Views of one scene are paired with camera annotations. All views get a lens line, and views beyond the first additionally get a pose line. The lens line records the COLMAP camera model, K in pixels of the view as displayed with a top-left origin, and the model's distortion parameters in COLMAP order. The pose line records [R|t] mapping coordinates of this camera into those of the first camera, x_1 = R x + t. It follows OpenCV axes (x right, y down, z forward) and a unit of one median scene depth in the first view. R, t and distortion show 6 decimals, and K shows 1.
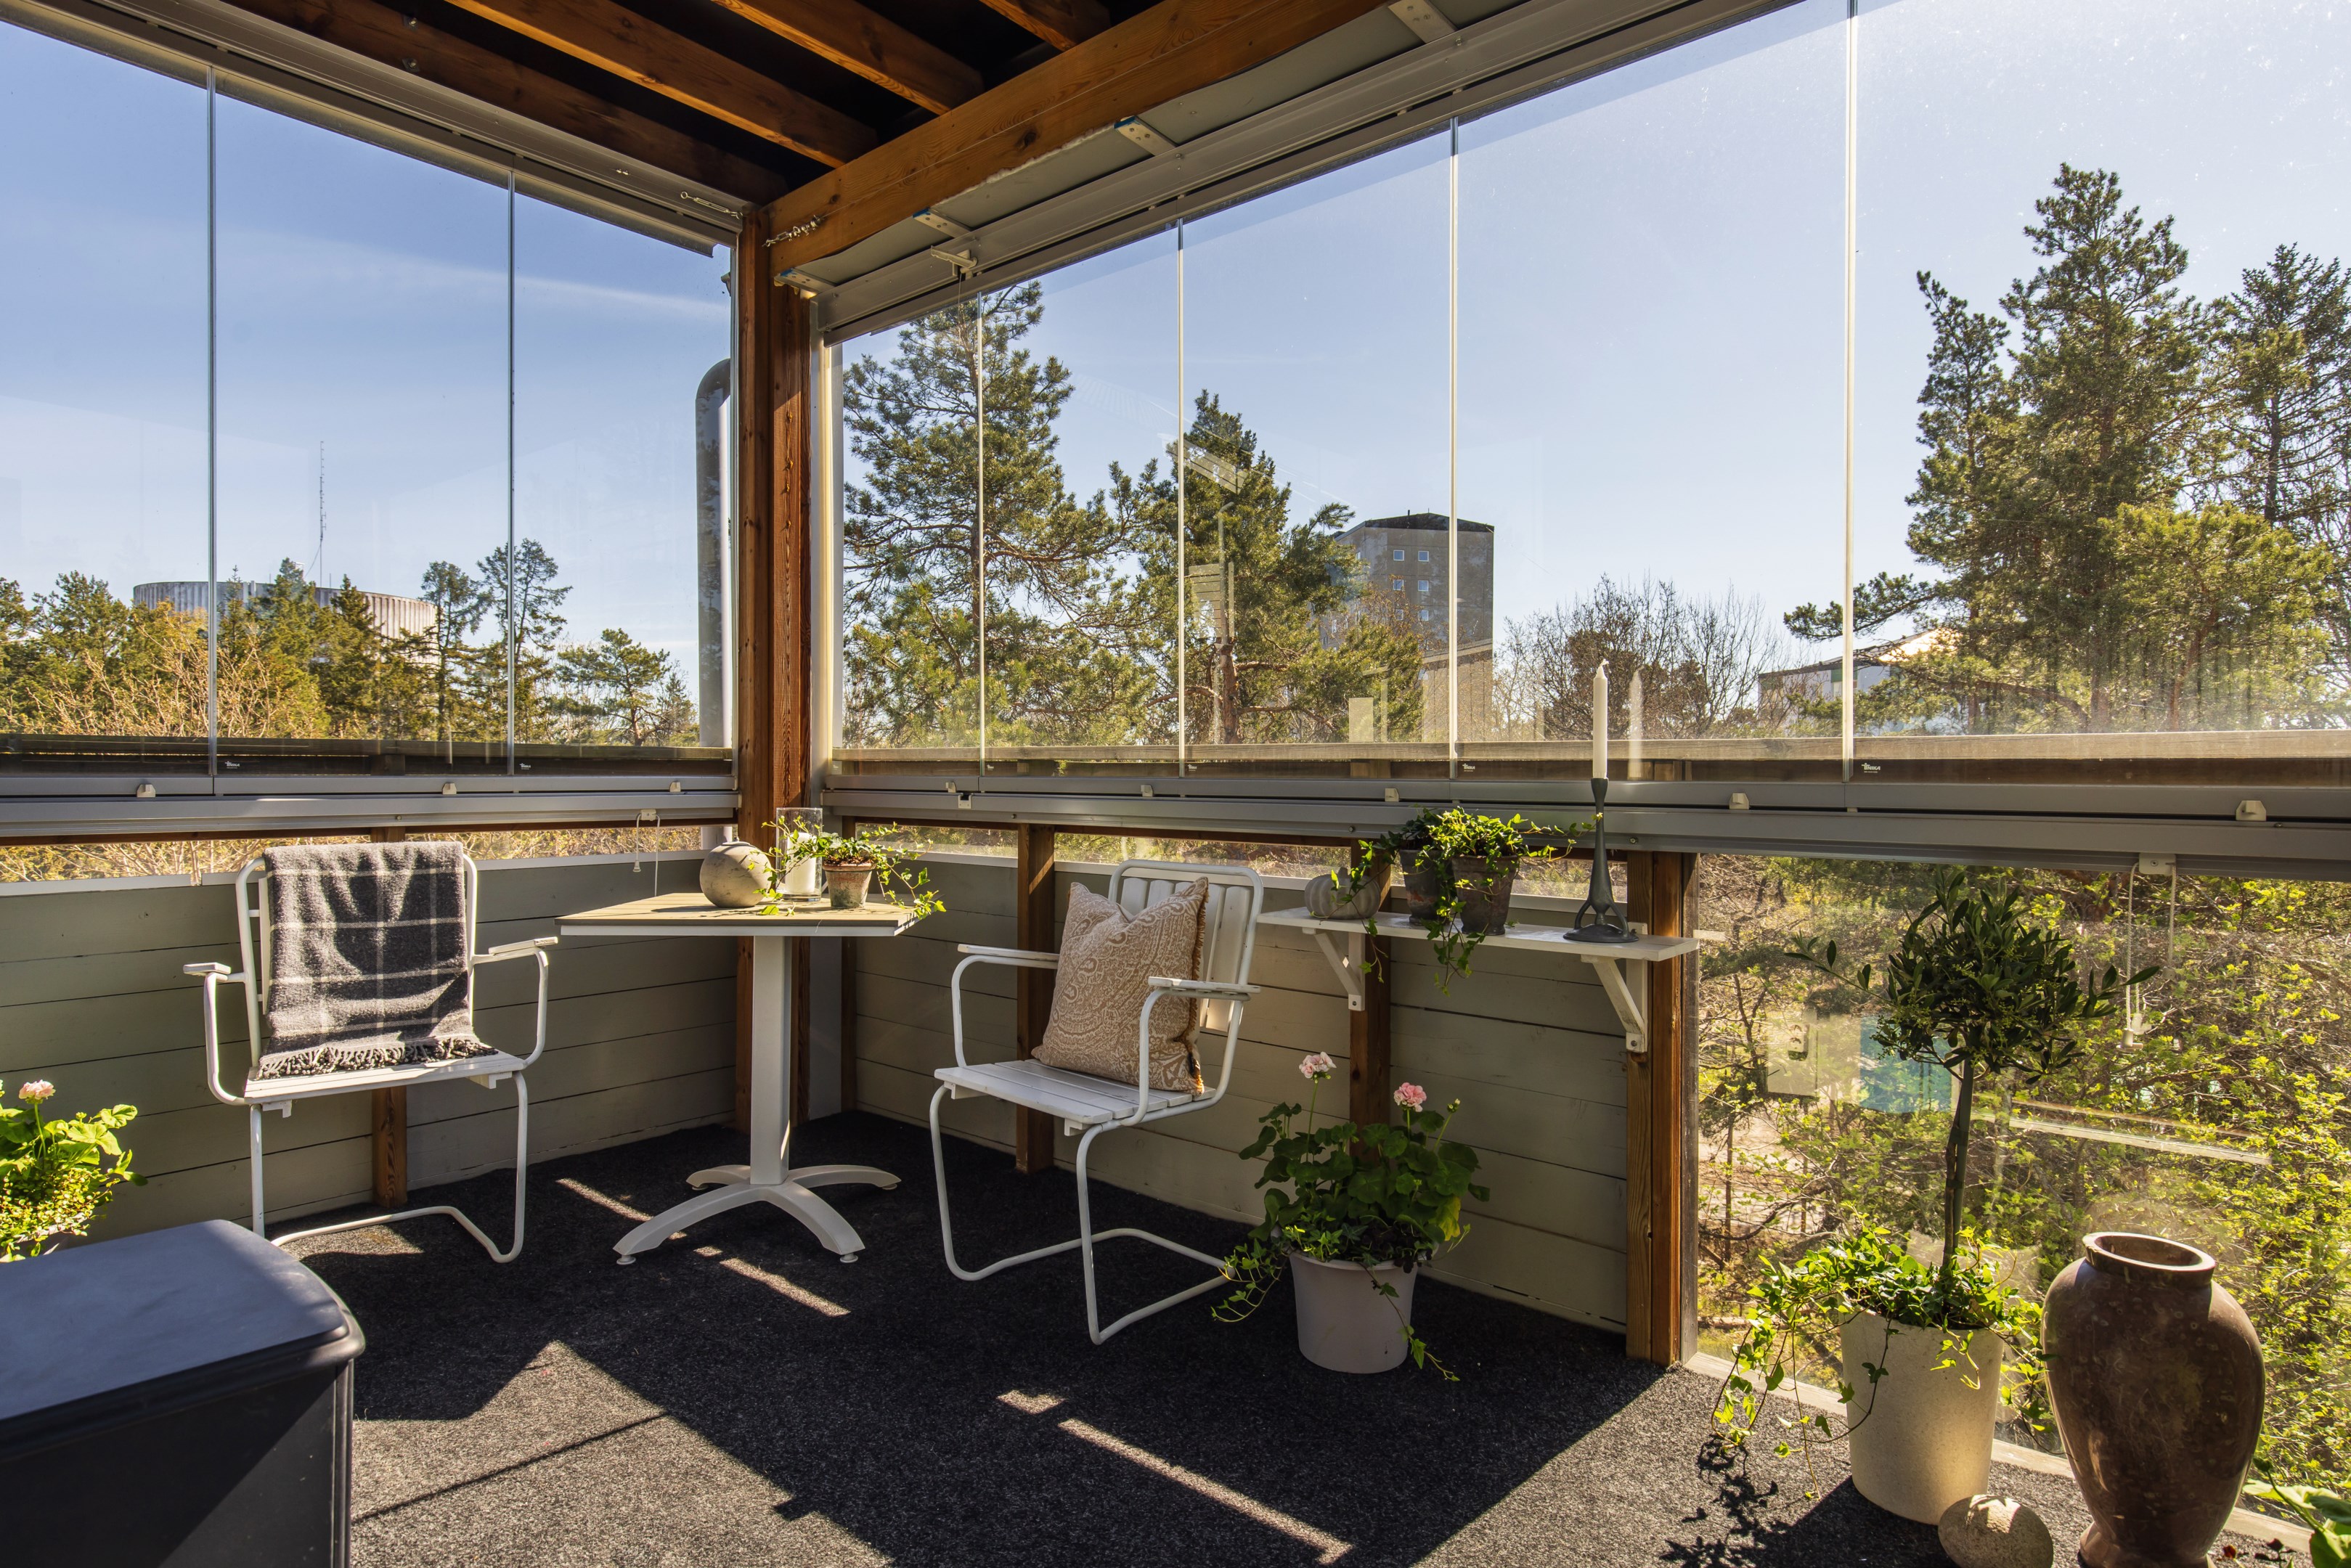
lens RADIAL K [[1269.0, 0, 1160.2], [0, 1269.0, 778.6], [0, 0, 1]] dist [-0.004159, -0.000663]
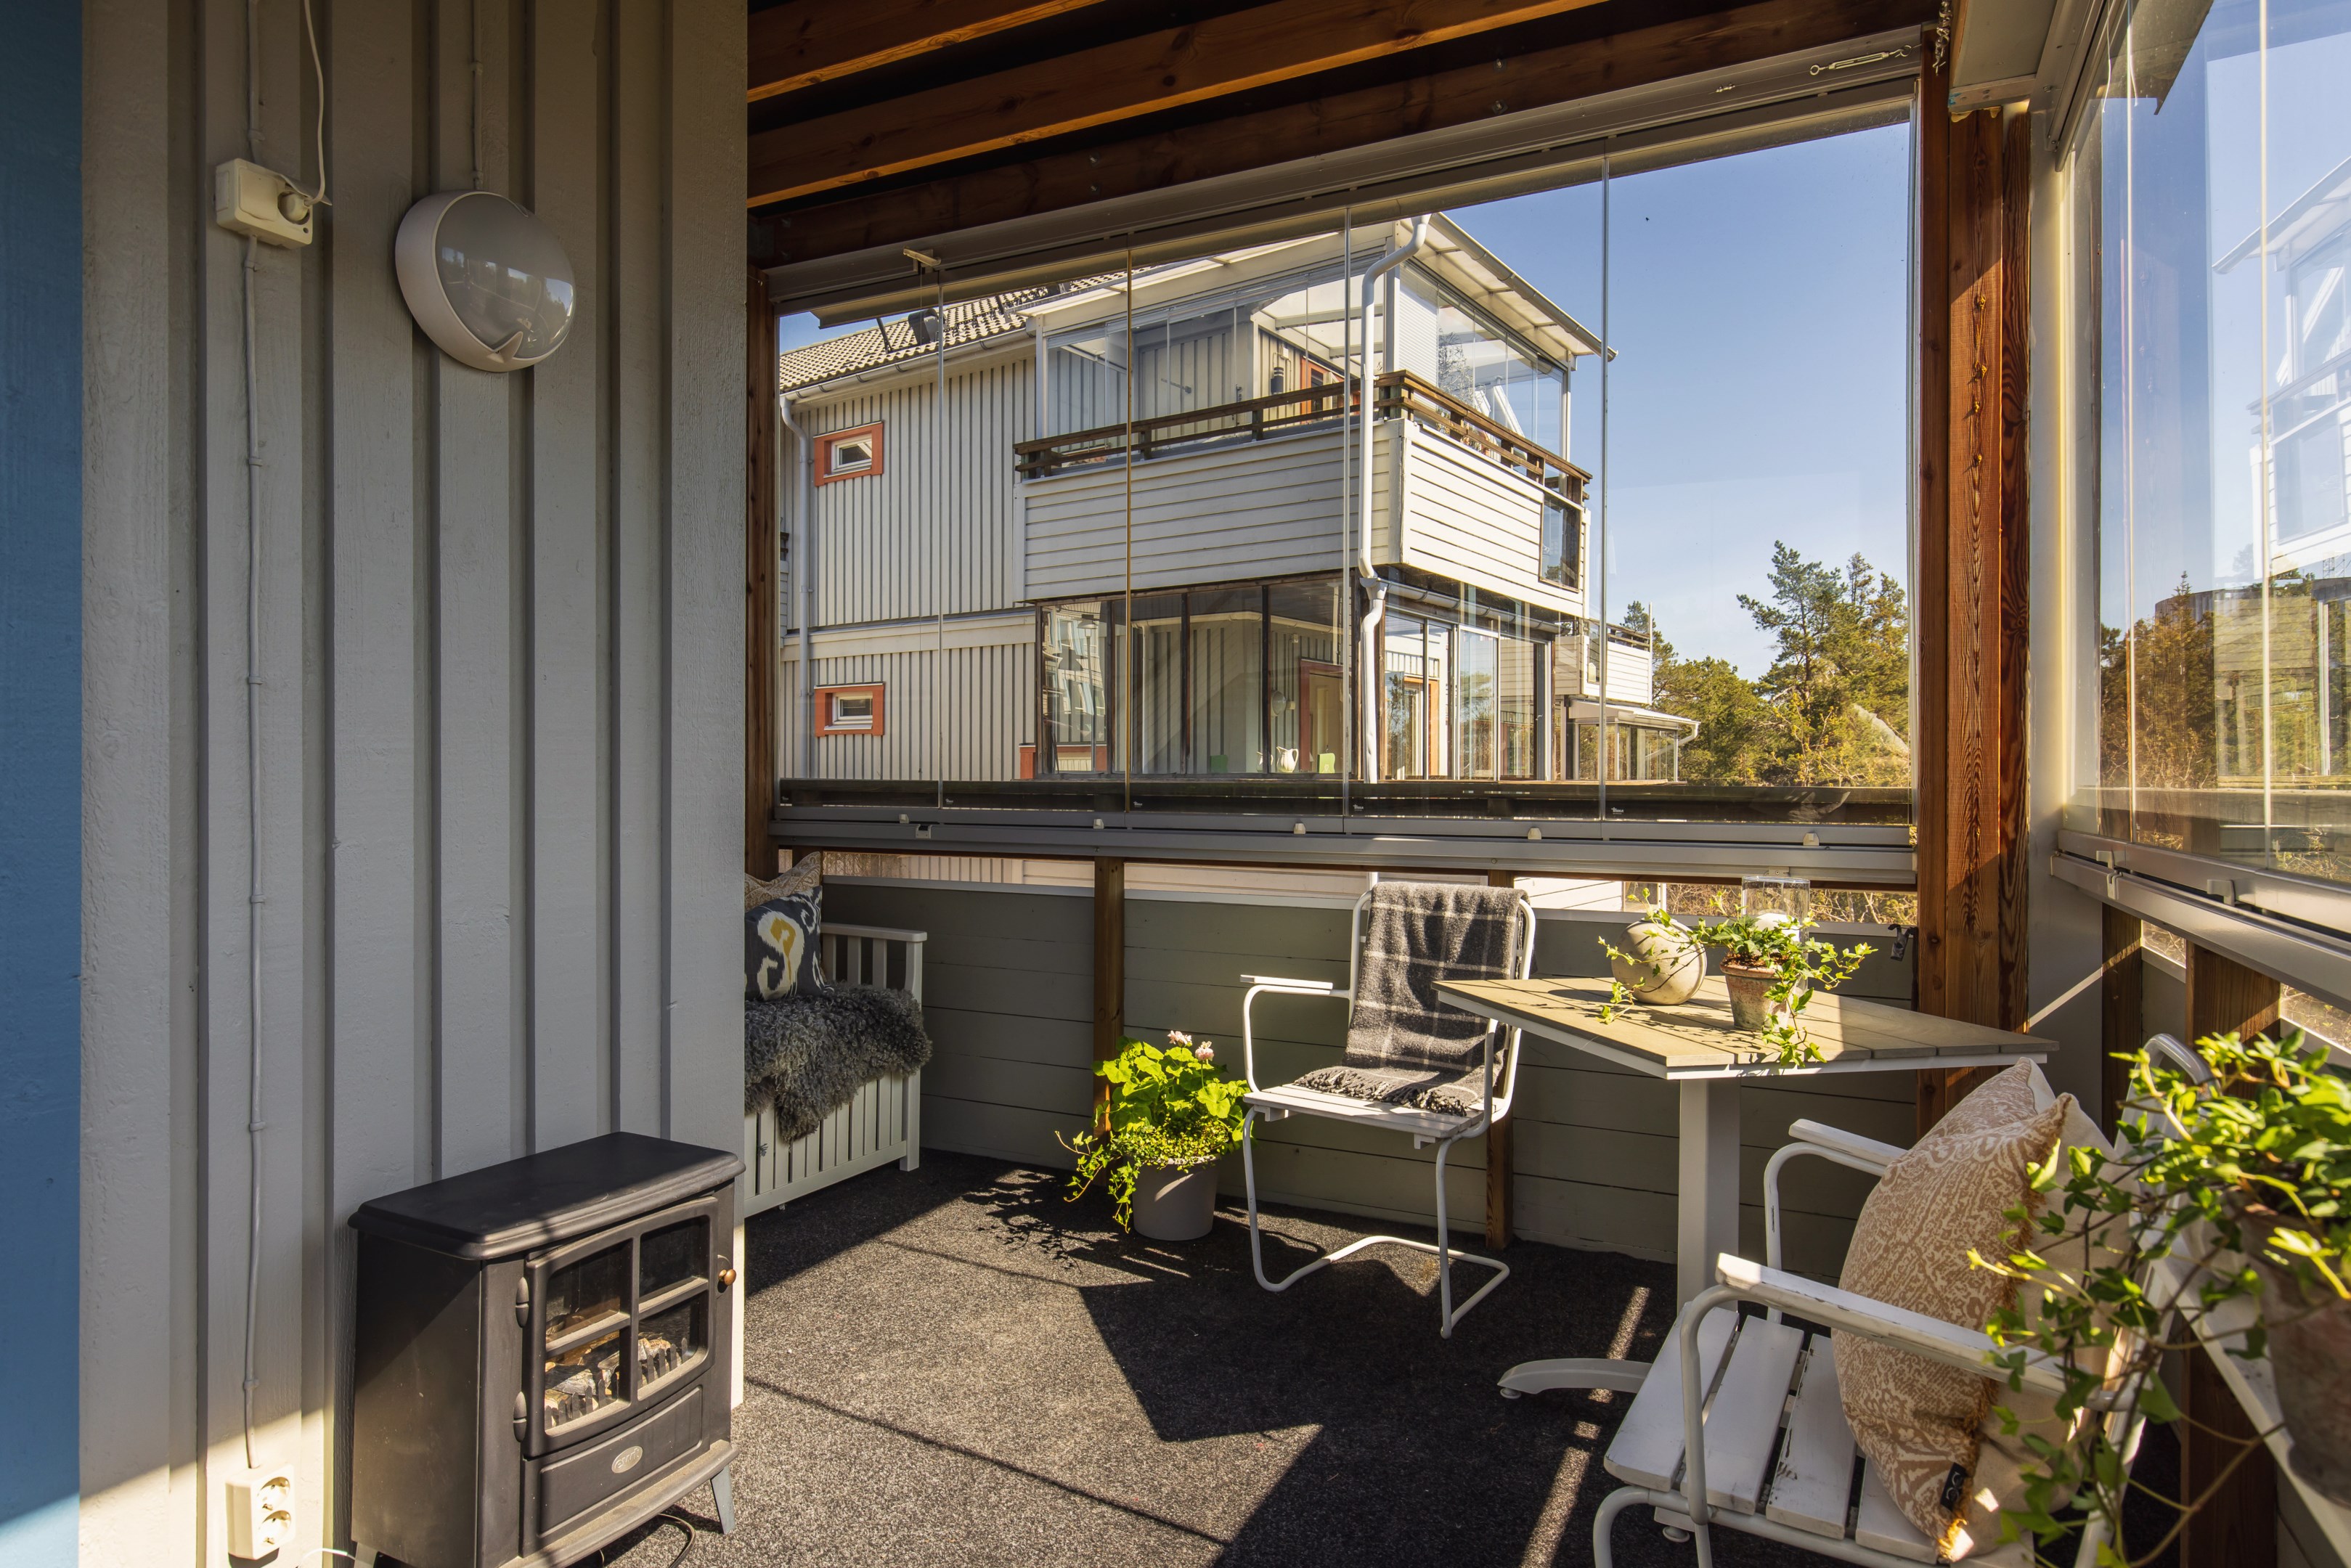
lens RADIAL K [[1327.7, 0, 1178.6], [0, 1327.7, 779.2], [0, 0, 1]] dist [0.004736, -0.000588]
pose [[0.248438, -0.004823, -0.968636, 0.378845], [-0.010949, 0.999910, -0.007787, -0.024371], [0.968586, 0.012540, 0.248363, 0.531533]]
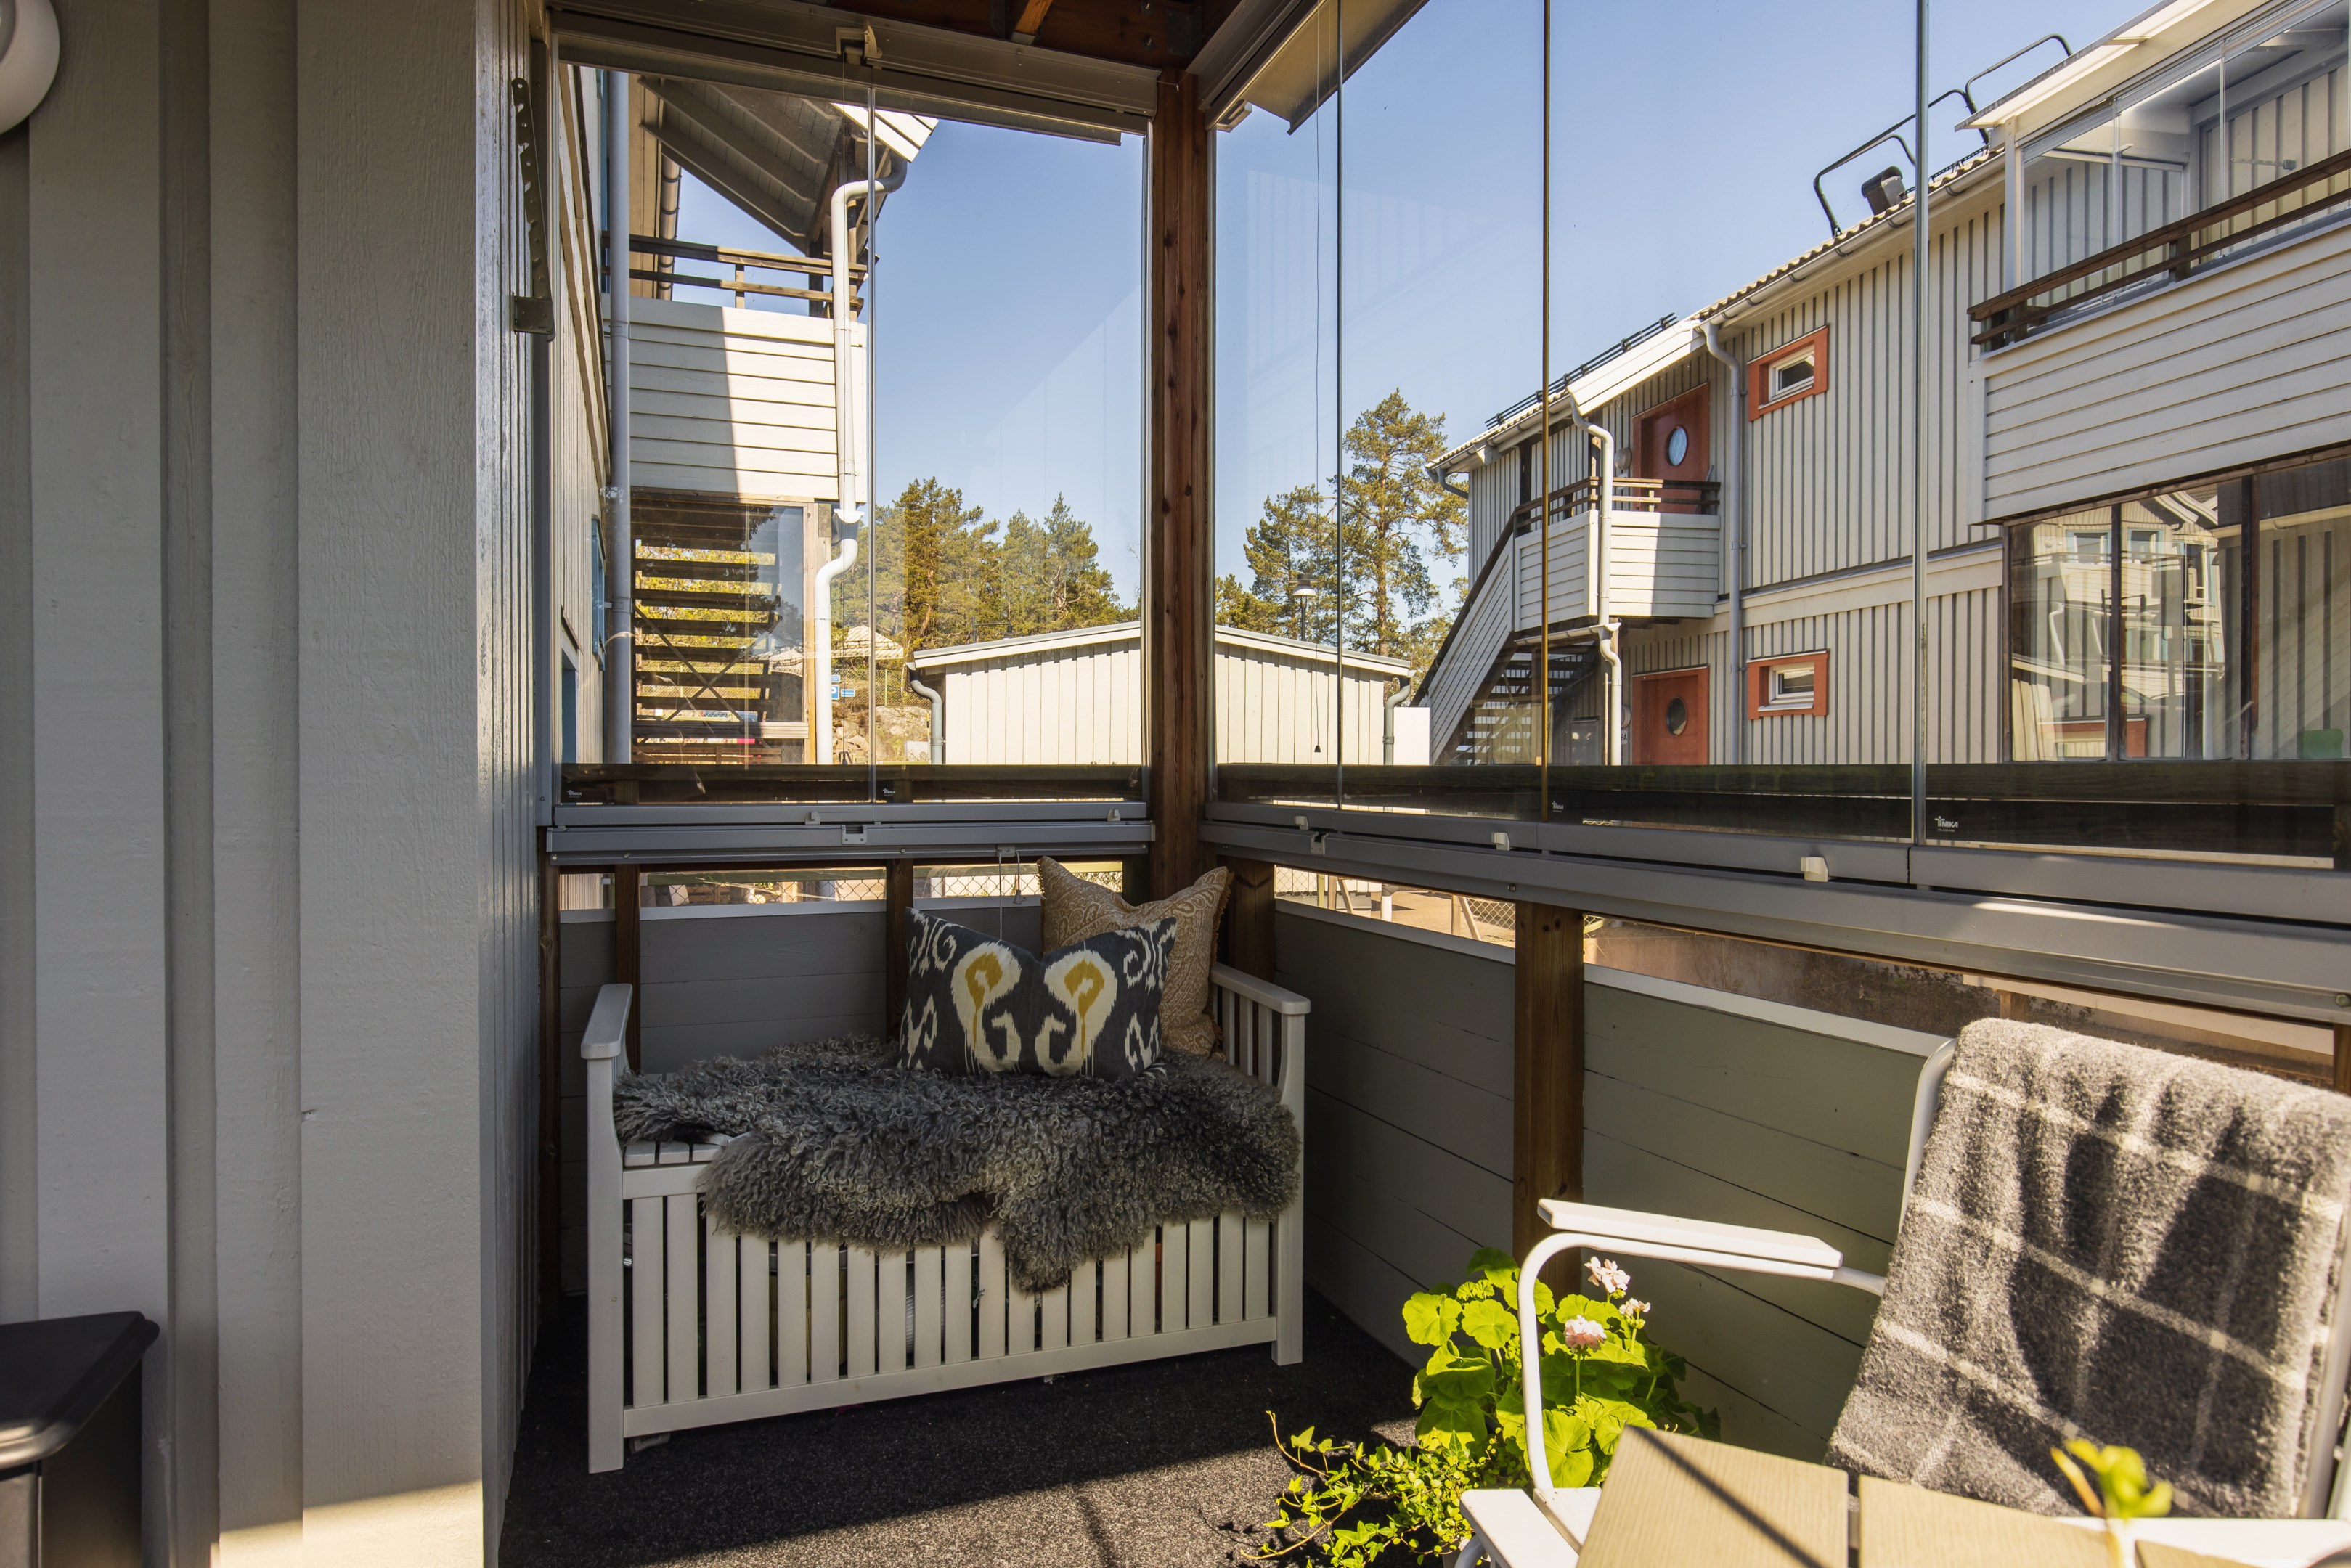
lens RADIAL K [[1382.2, 0, 1168.4], [0, 1382.2, 781.1], [0, 0, 1]] dist [0.005910, -0.001951]
pose [[-0.471217, 0.001341, -0.882016, -0.155084], [-0.012221, 0.999893, 0.008049, -0.026009], [0.881933, 0.014572, -0.471150, 0.963729]]
